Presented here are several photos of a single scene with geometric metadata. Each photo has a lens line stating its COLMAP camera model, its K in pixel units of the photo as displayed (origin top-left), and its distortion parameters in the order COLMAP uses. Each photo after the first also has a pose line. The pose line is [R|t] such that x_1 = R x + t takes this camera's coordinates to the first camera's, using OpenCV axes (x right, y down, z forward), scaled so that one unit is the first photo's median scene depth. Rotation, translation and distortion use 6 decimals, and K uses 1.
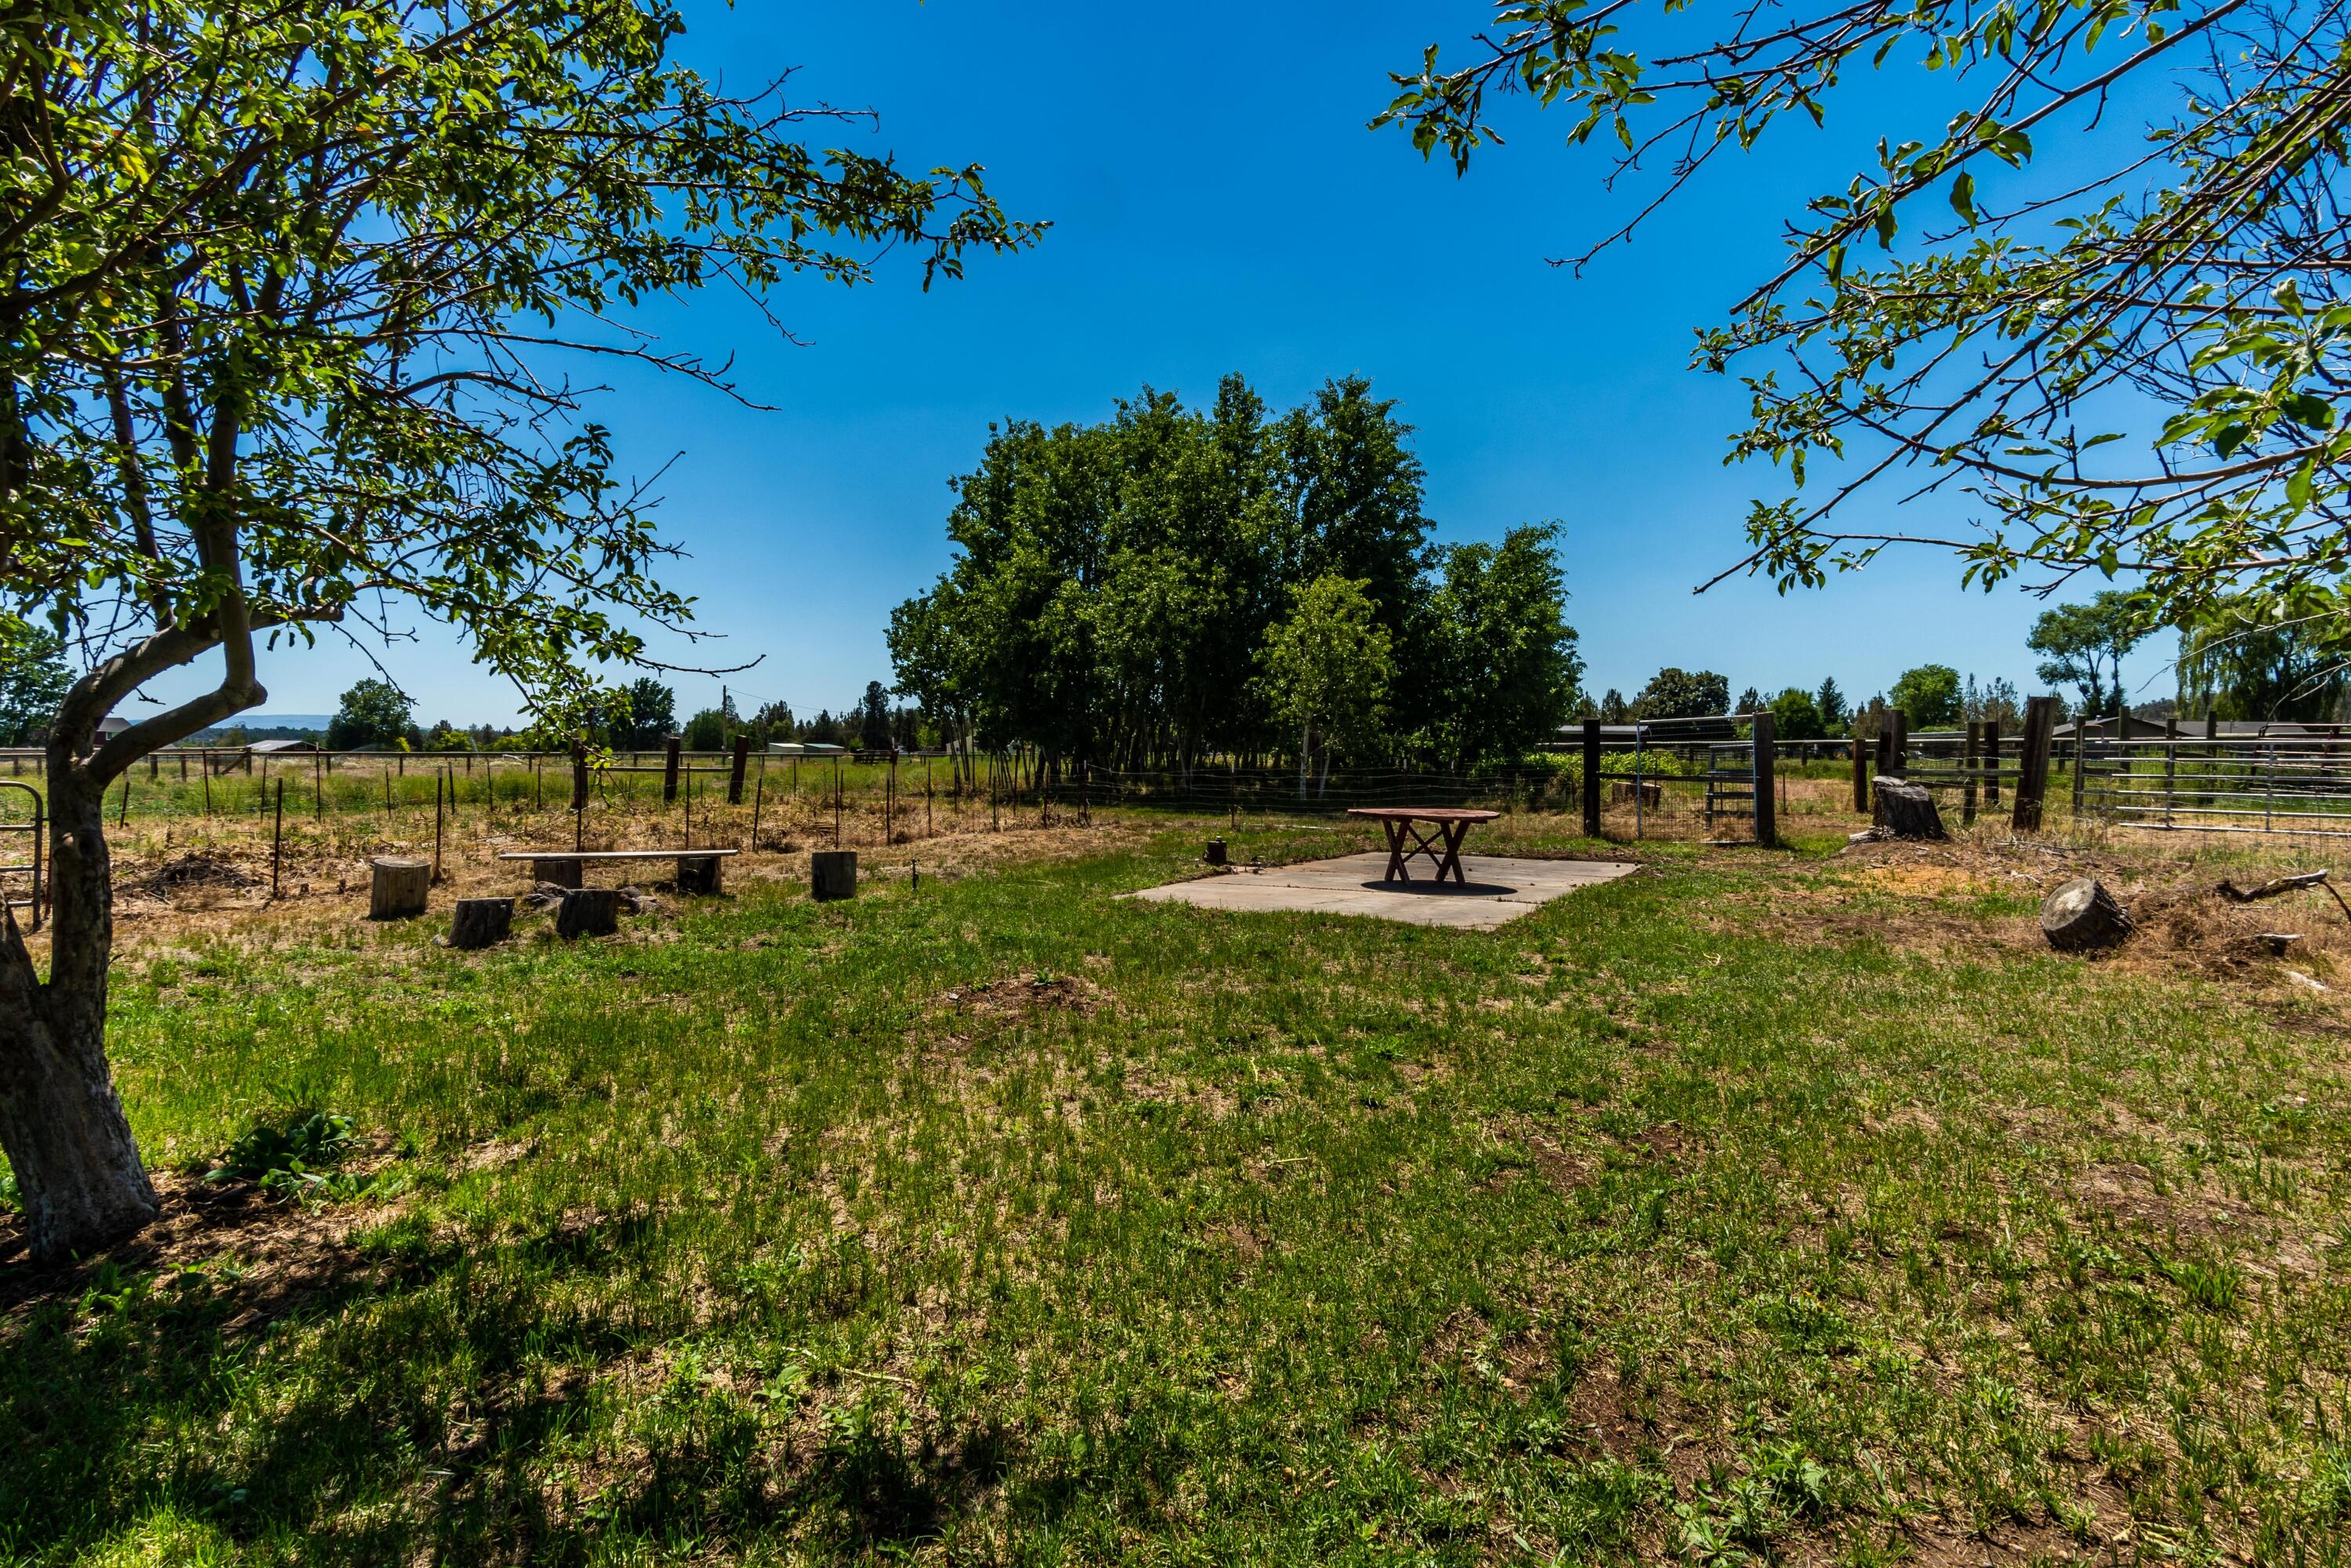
lens RADIAL K [[1251.6, 0, 1173.9], [0, 1251.6, 781.1], [0, 0, 1]] dist [0.000291, 0.000162]
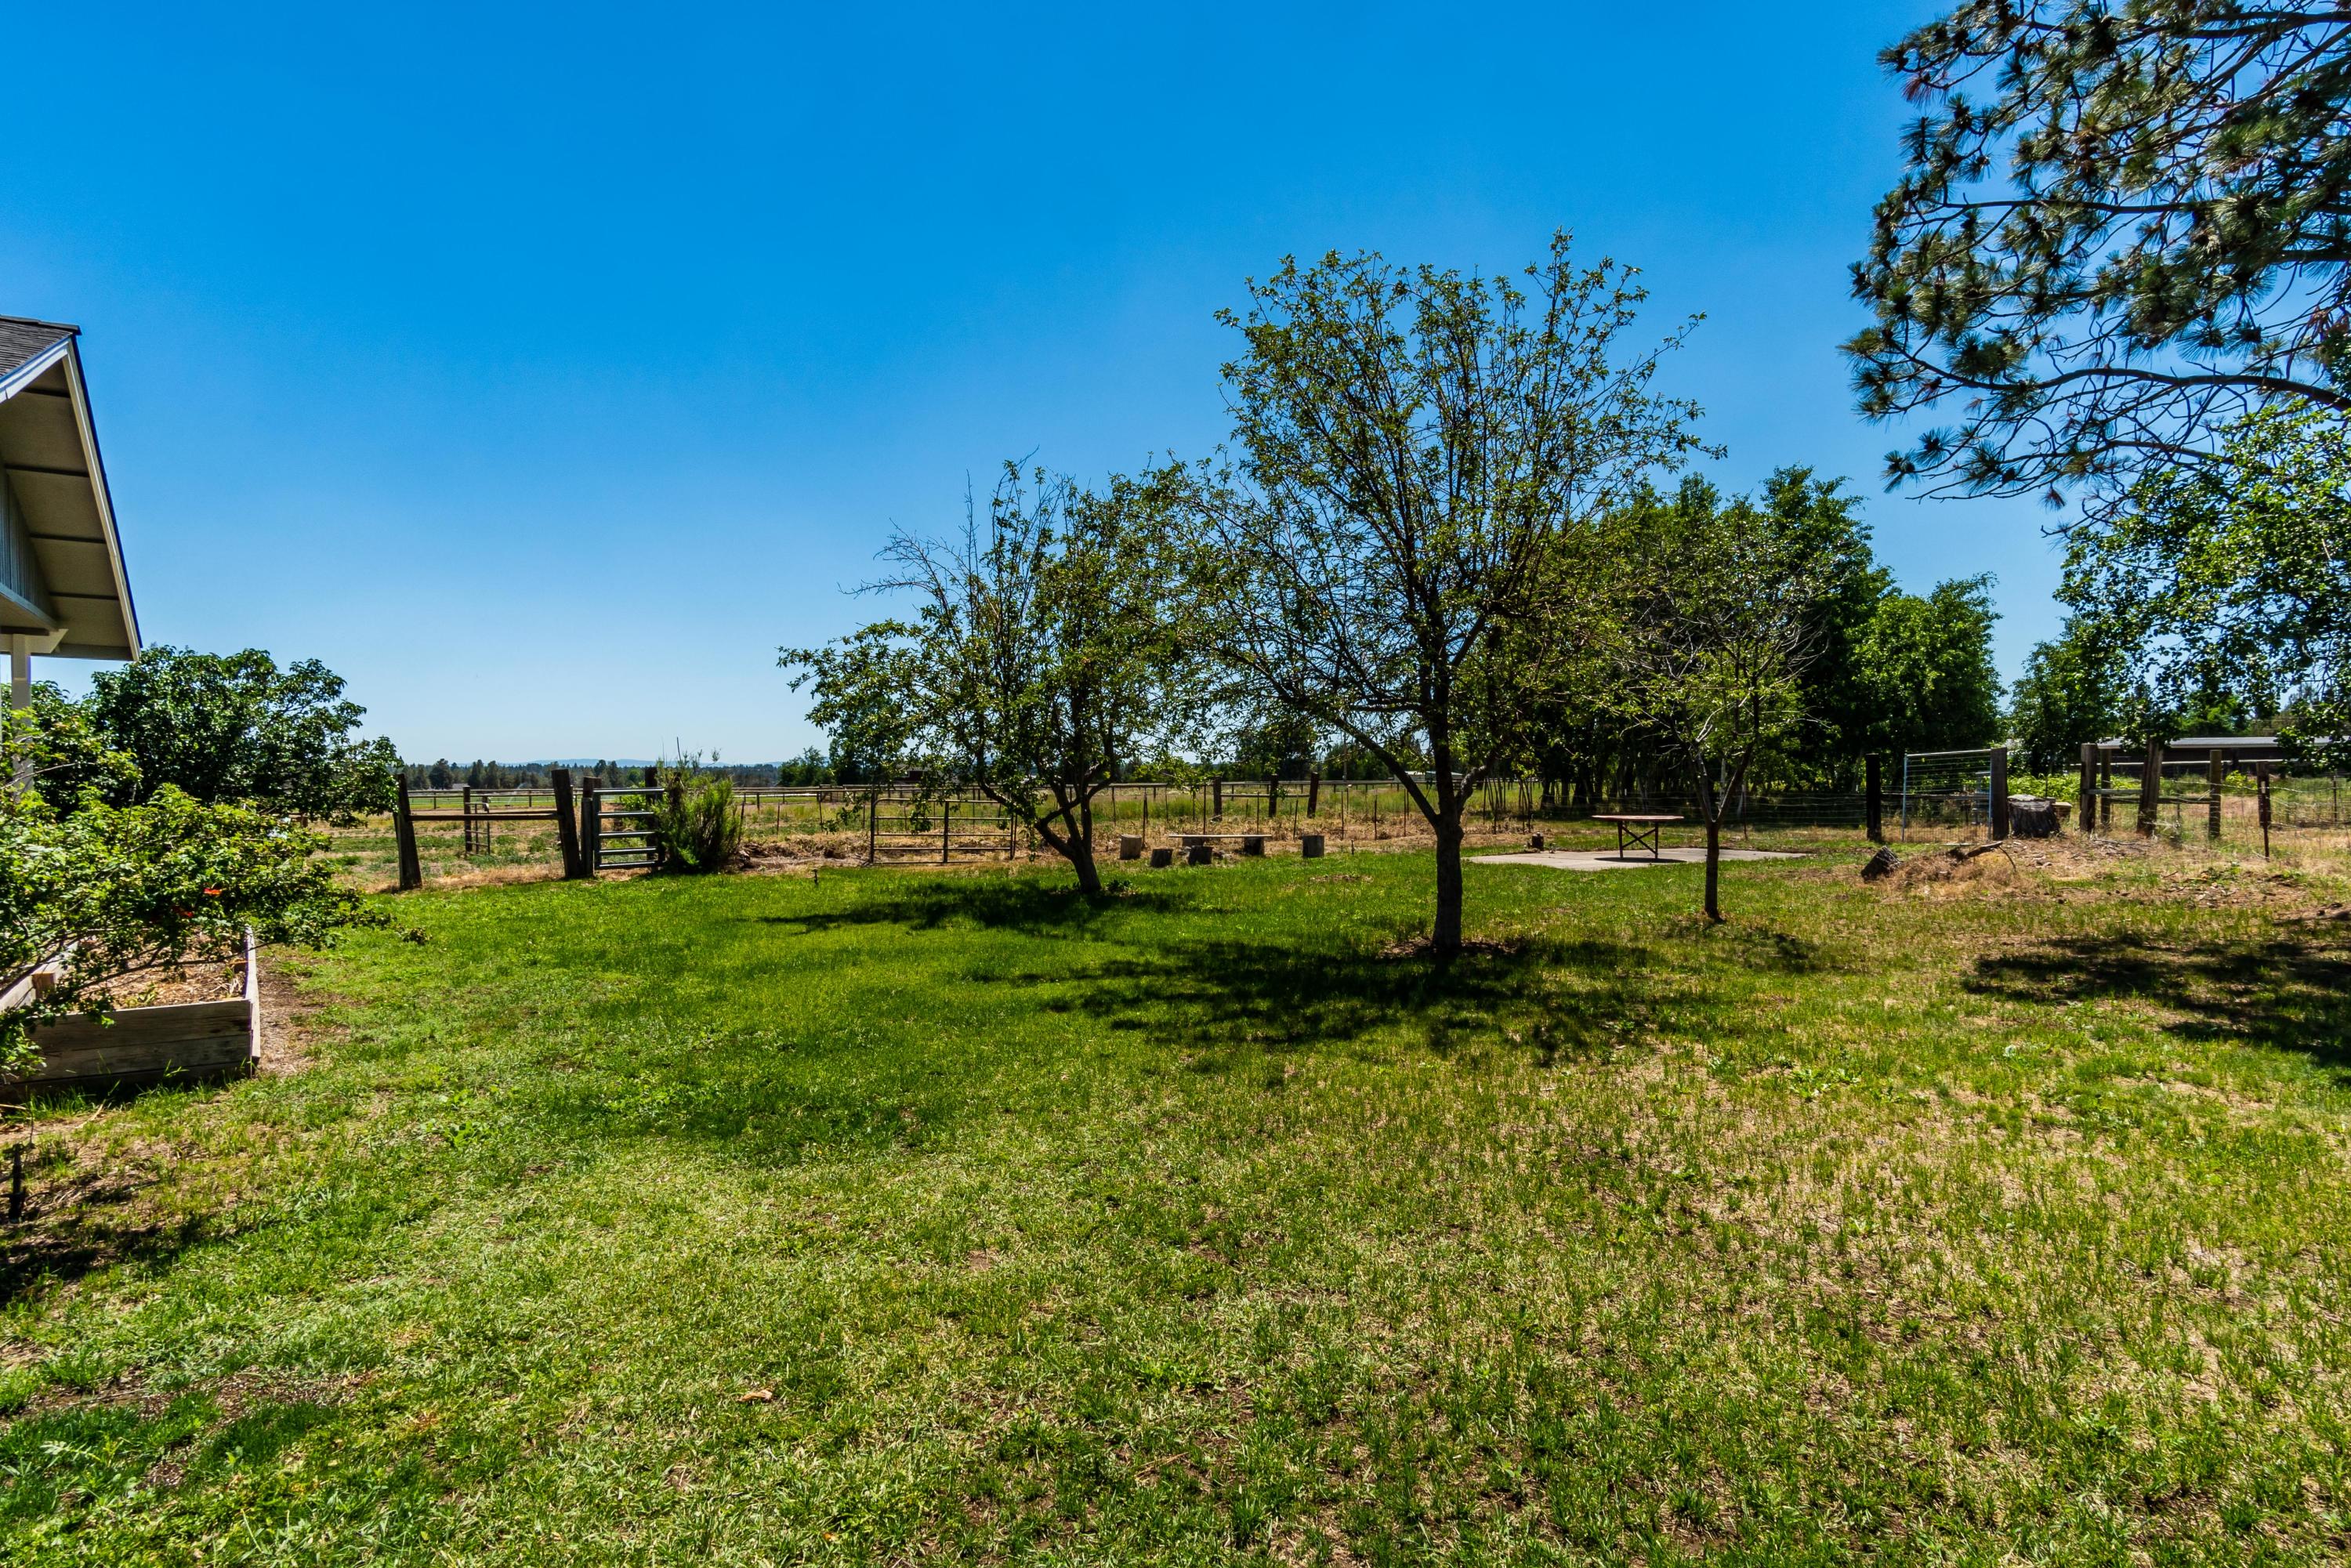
lens RADIAL K [[1251.6, 0, 1175.7], [0, 1251.6, 786.0], [0, 0, 1]] dist [0.000291, 0.000162]
pose [[0.879119, -0.009355, -0.476510, 0.206074], [0.001499, 0.999857, -0.016864, 0.004335], [0.476600, 0.014111, 0.879007, -0.367235]]
